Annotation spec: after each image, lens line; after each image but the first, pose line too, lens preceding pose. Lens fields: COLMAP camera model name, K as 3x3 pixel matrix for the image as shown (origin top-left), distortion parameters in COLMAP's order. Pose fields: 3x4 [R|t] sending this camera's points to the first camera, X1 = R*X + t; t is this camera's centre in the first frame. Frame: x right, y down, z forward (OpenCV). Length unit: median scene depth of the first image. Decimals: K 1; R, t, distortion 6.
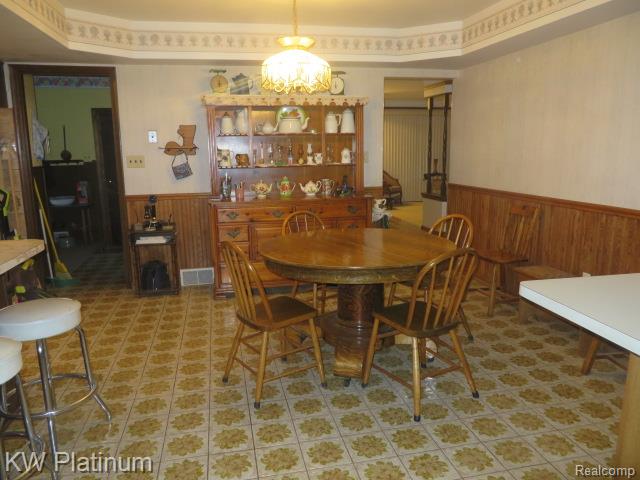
lens RADIAL K [[481.3, 0, 320.6], [0, 481.3, 242.1], [0, 0, 1]] dist [-0.013260, 0.000940]
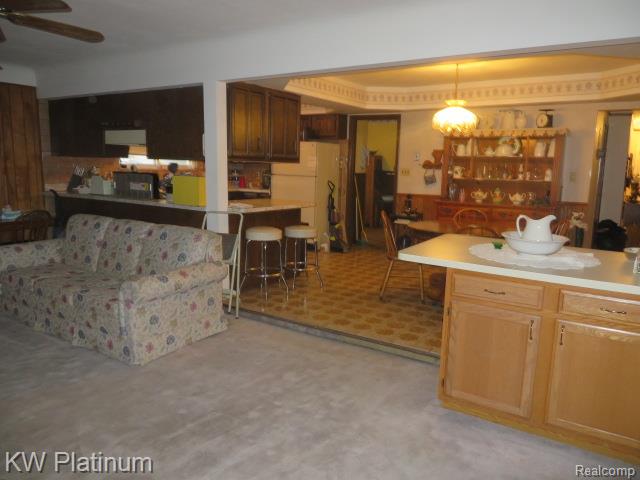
lens RADIAL K [[481.3, 0, 326.3], [0, 481.3, 239.6], [0, 0, 1]] dist [-0.013260, 0.000940]
pose [[0.706480, 0.134992, -0.694739, 0.556312], [-0.168223, 0.985537, 0.020430, 0.061835], [0.687449, 0.102438, 0.718971, -0.294702]]
